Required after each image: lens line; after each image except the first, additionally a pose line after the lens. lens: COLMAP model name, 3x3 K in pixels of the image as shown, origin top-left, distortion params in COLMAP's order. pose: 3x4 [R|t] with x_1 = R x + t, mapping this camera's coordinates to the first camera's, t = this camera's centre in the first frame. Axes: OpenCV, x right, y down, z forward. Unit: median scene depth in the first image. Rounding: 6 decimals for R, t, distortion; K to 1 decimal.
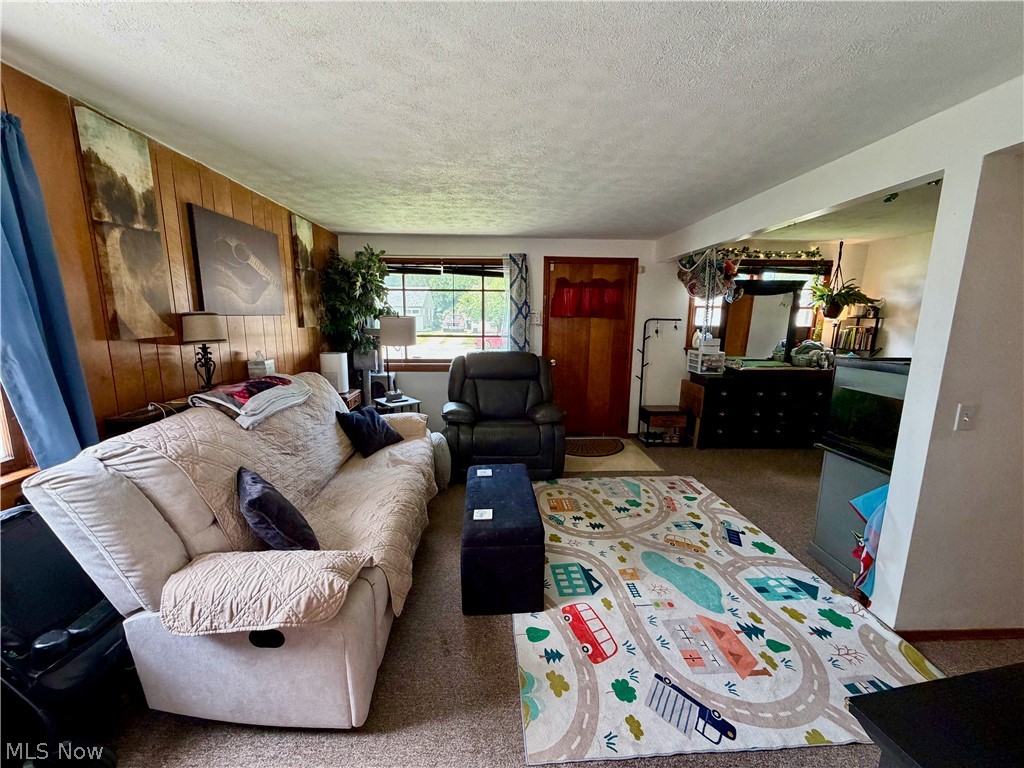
lens RADIAL K [[406.6, 0, 508.5], [0, 406.6, 387.1], [0, 0, 1]] dist [-0.000811, -0.000258]
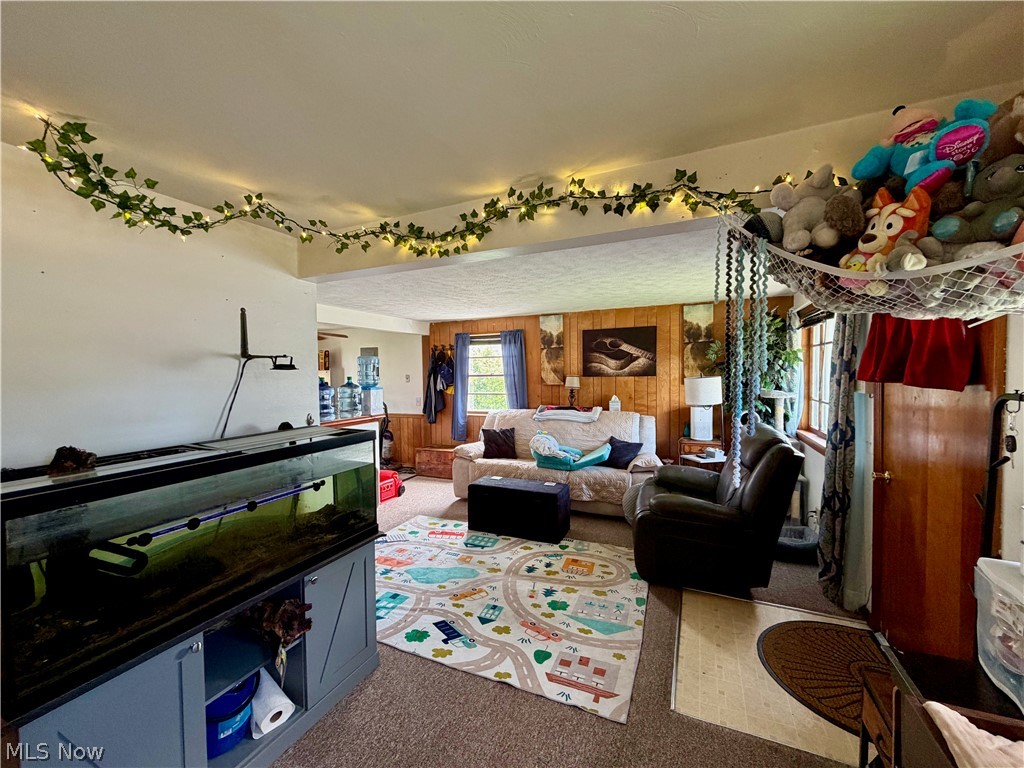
lens RADIAL K [[406.6, 0, 508.5], [0, 406.6, 387.1], [0, 0, 1]] dist [-0.000811, -0.000258]
pose [[-0.453450, 0.030705, -0.890753, 1.000818], [-0.146387, 0.983269, 0.108414, -0.206520], [0.879178, 0.179555, -0.441368, 1.119746]]
